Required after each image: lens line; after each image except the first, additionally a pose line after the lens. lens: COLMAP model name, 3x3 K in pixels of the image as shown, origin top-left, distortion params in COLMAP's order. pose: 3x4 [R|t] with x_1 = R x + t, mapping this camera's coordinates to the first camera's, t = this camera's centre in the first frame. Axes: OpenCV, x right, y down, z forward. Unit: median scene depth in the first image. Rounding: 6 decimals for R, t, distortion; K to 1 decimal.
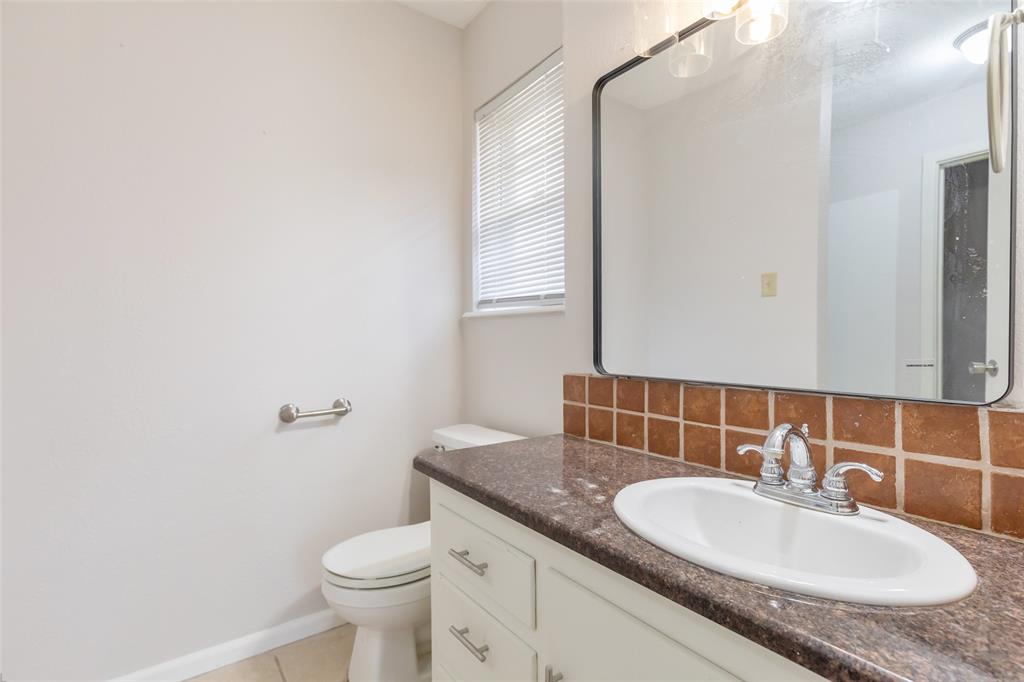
lens RADIAL K [[470.3, 0, 494.2], [0, 470.3, 342.1], [0, 0, 1]] dist [0.006202, -0.000465]
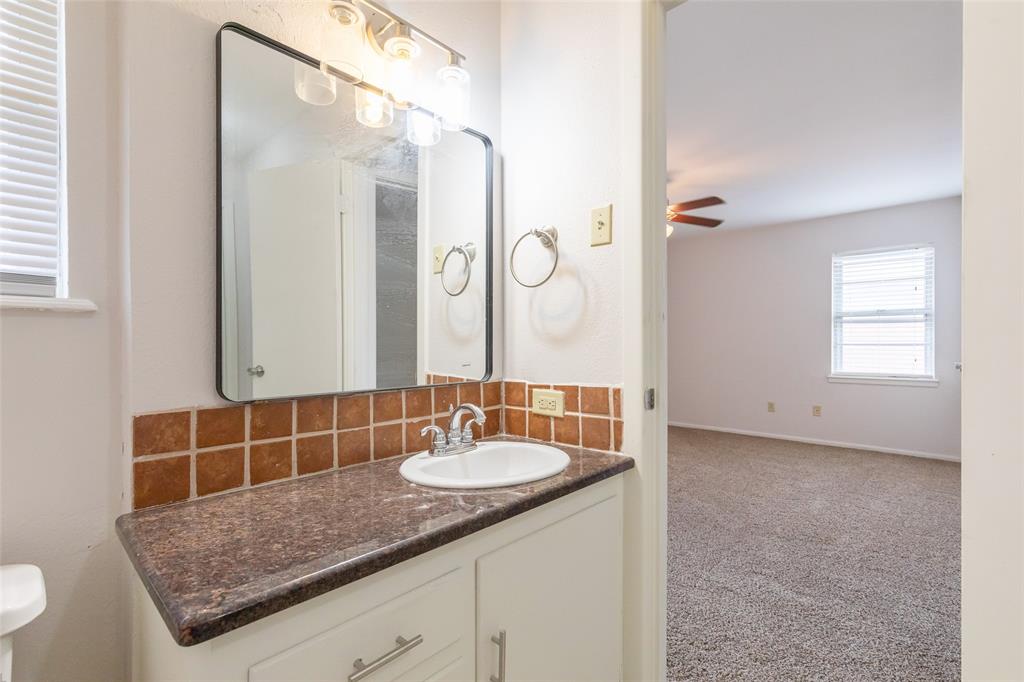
lens RADIAL K [[470.3, 0, 504.2], [0, 470.3, 343.5], [0, 0, 1]] dist [0.006202, -0.000465]
pose [[-0.183821, 0.002193, 0.982957, -0.676582], [0.015520, 0.999879, 0.000672, -0.025119], [-0.982837, 0.015379, -0.183833, 0.766884]]
